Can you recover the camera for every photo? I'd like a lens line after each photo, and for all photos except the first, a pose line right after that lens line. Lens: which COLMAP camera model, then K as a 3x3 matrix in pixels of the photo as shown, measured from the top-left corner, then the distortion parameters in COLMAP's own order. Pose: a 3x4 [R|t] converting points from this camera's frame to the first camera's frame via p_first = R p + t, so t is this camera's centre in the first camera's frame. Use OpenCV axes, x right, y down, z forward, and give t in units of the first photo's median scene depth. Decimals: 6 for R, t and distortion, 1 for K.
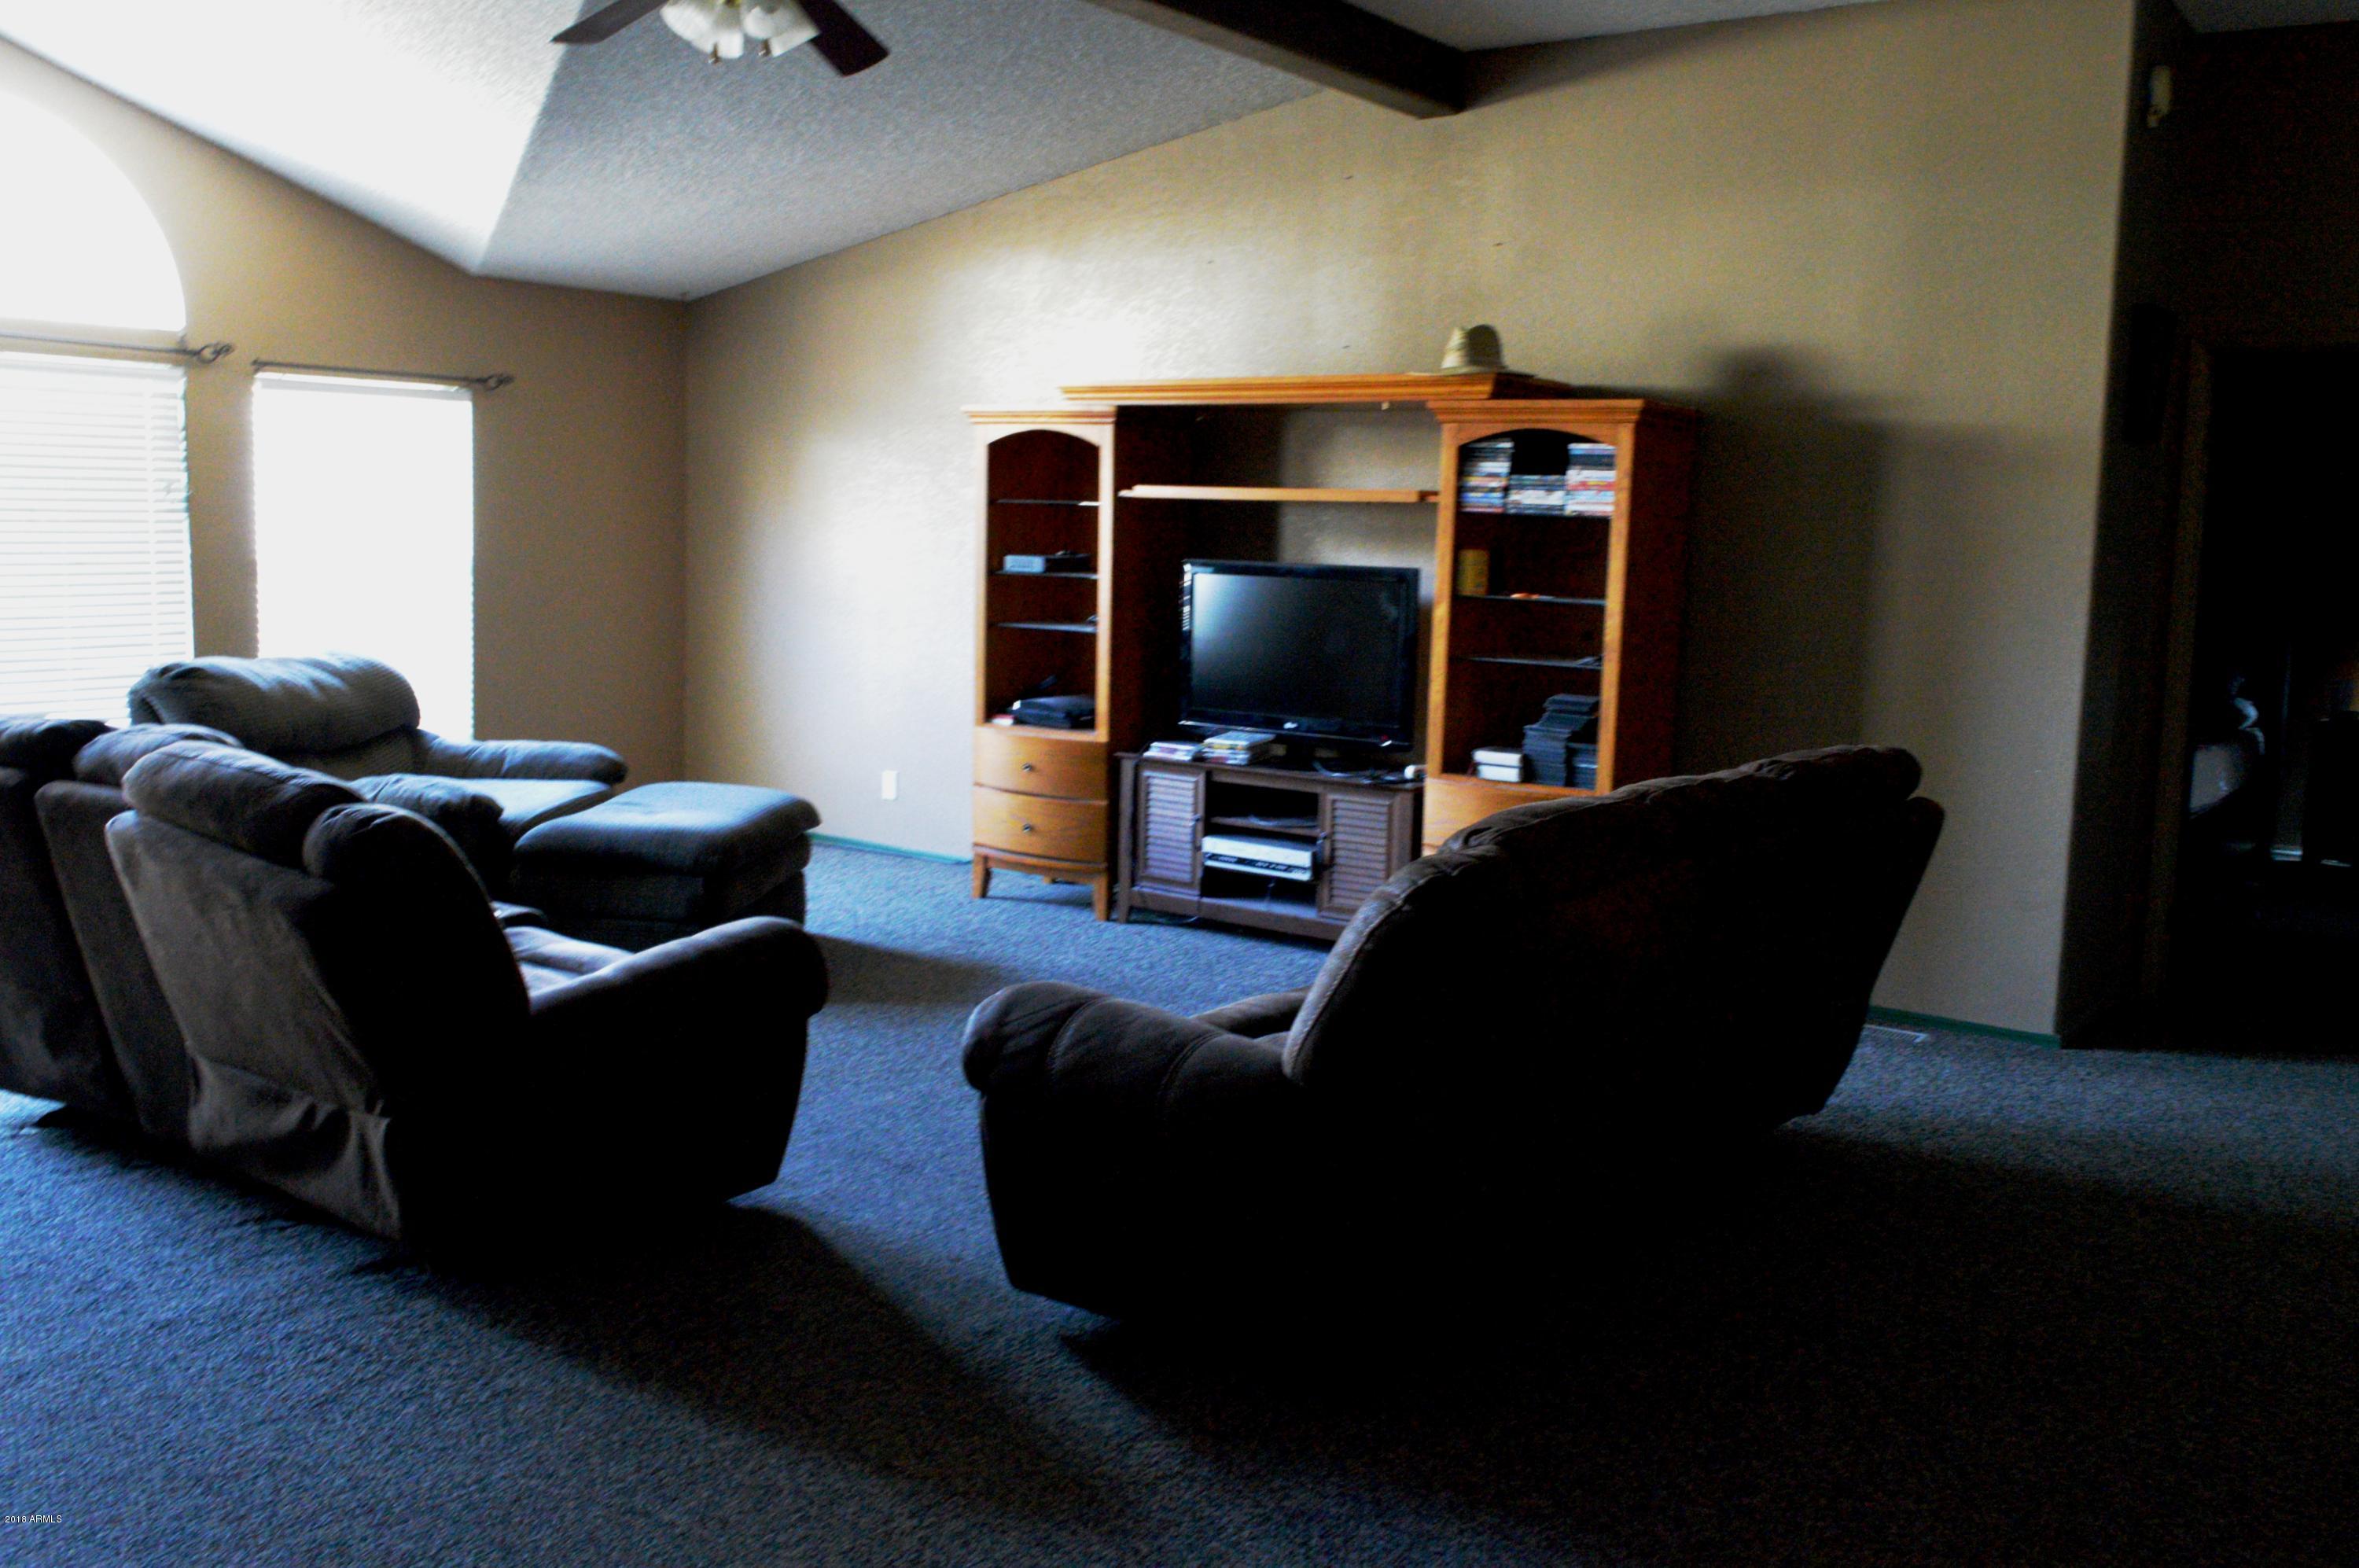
lens RADIAL K [[2067.0, 0, 1178.4], [0, 2067.0, 786.5], [0, 0, 1]] dist [-0.019096, -0.005120]
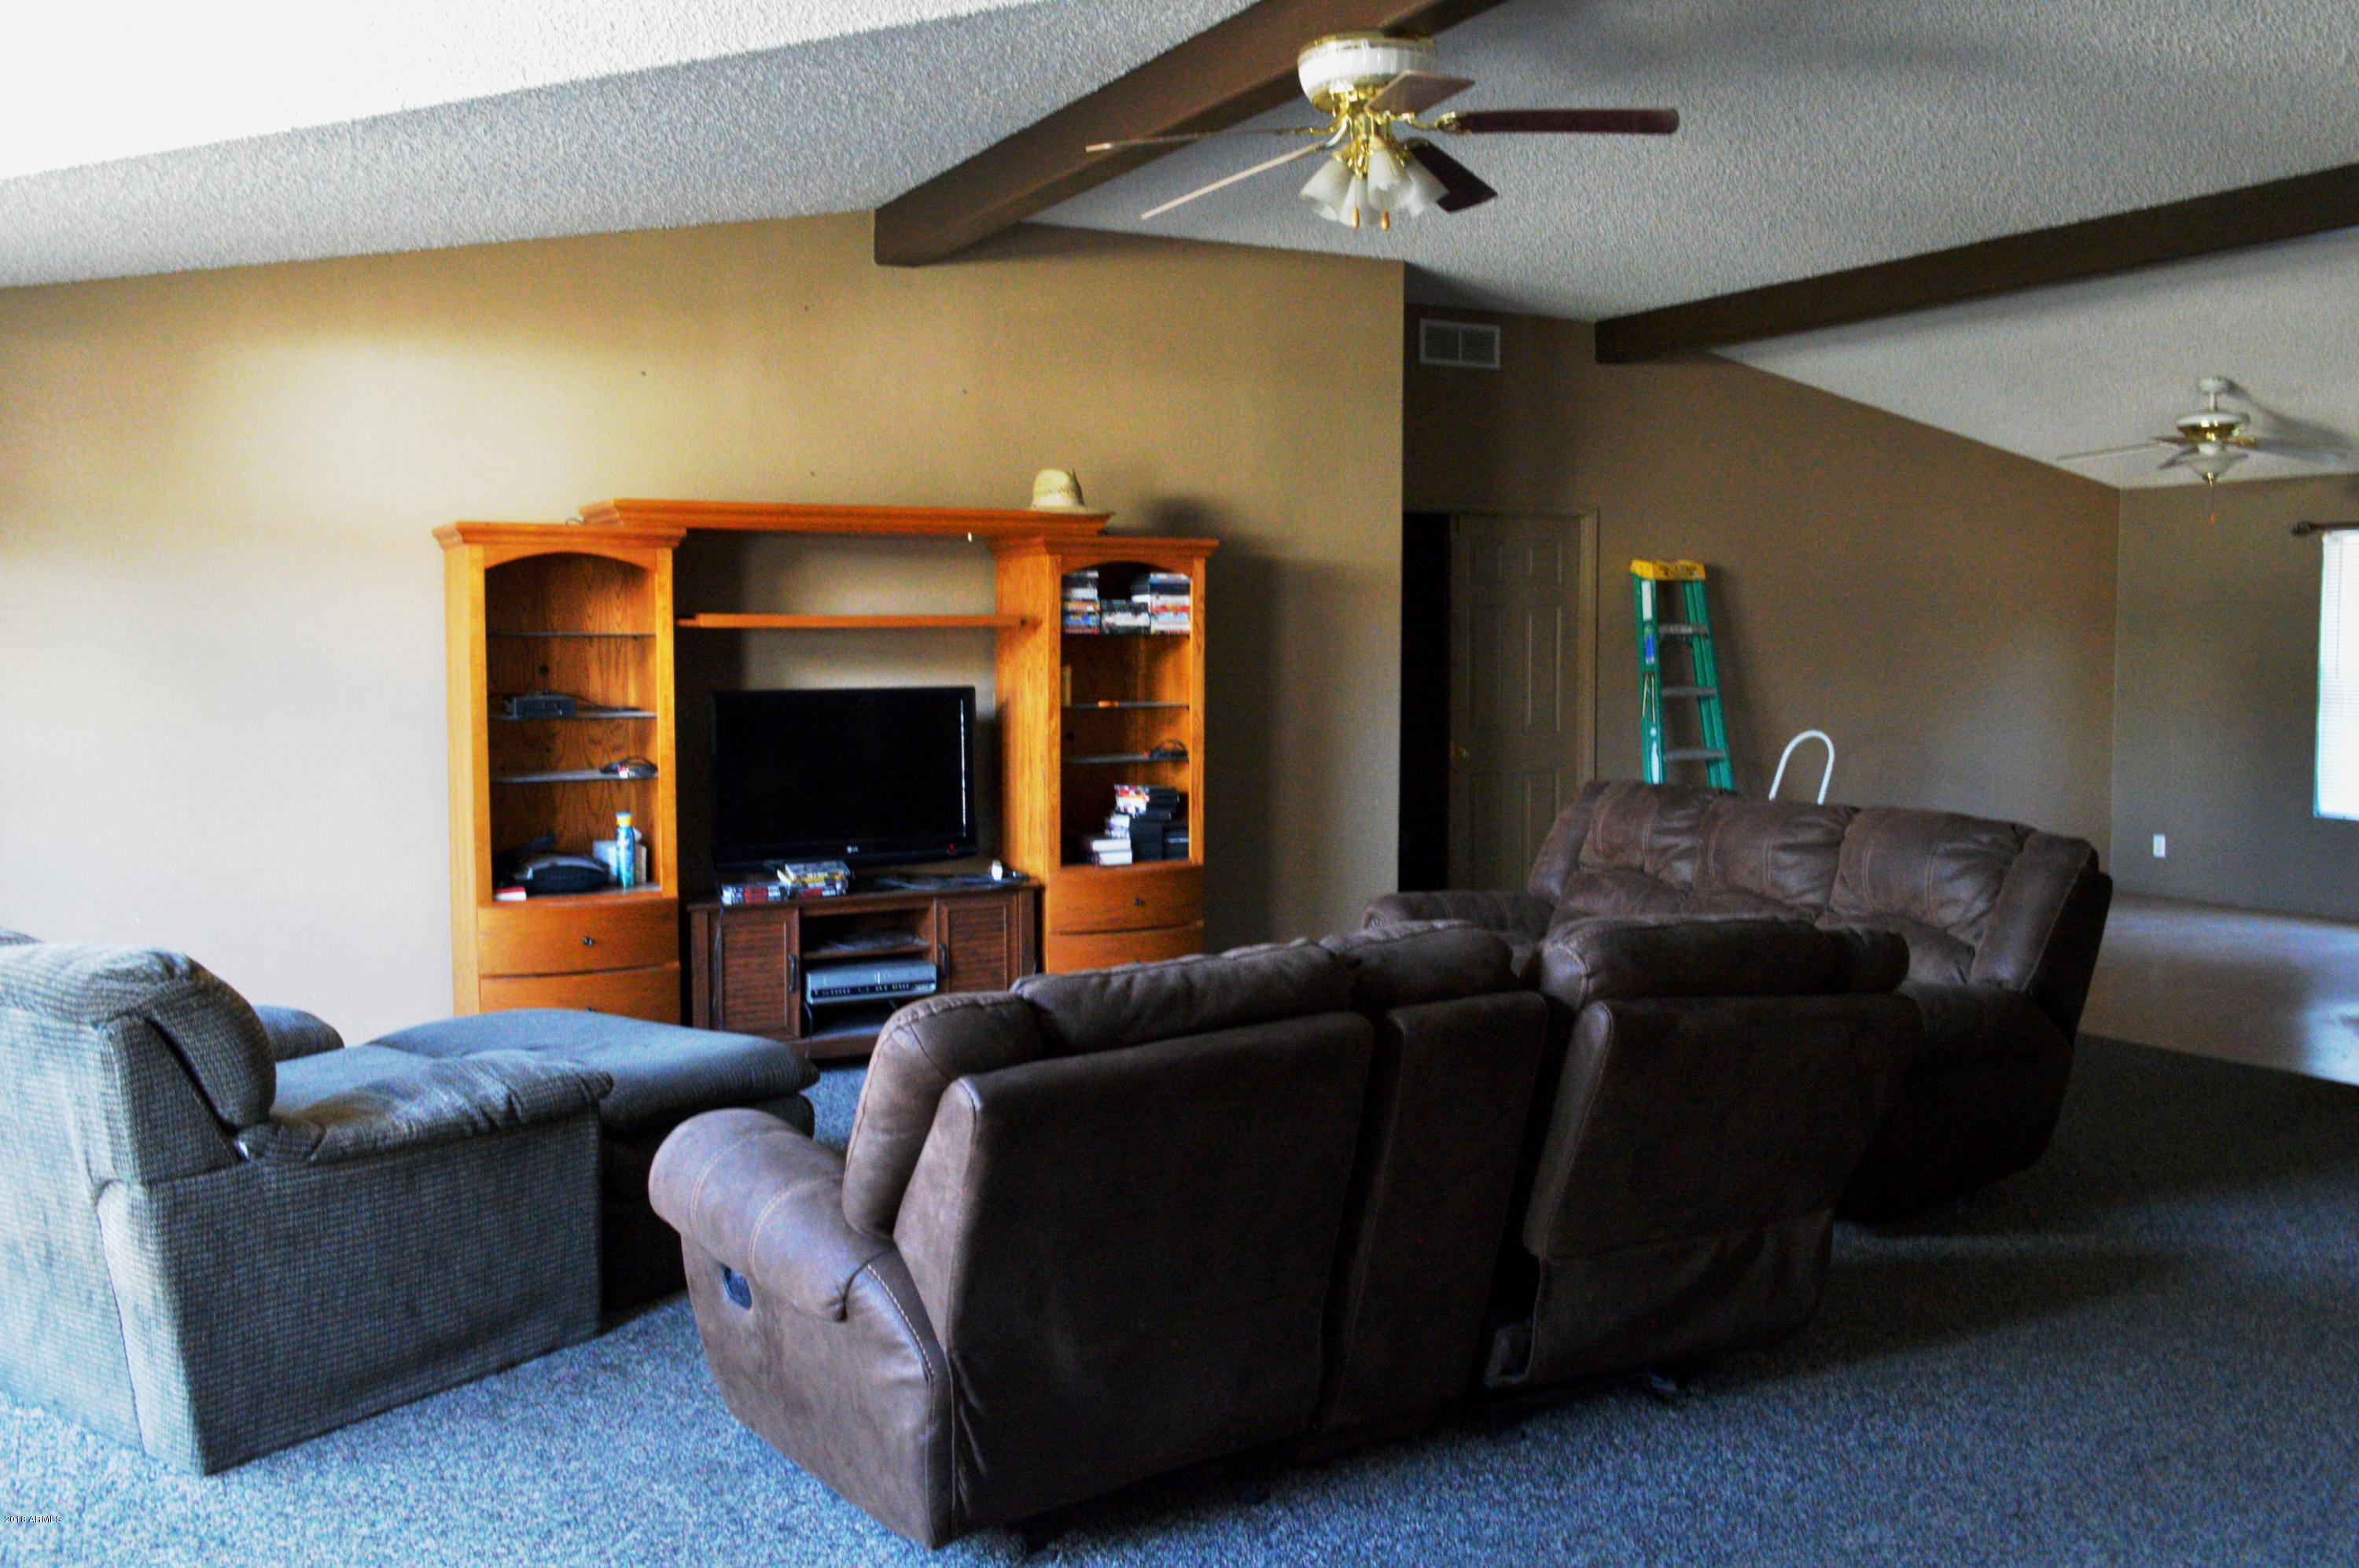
lens RADIAL K [[2067.0, 0, 1177.9], [0, 2067.0, 781.7], [0, 0, 1]] dist [-0.019096, -0.005120]
pose [[0.417601, -0.088702, 0.904291, -0.867343], [0.134244, 0.990325, 0.035148, -0.084203], [-0.898659, 0.106718, 0.425468, 0.475204]]
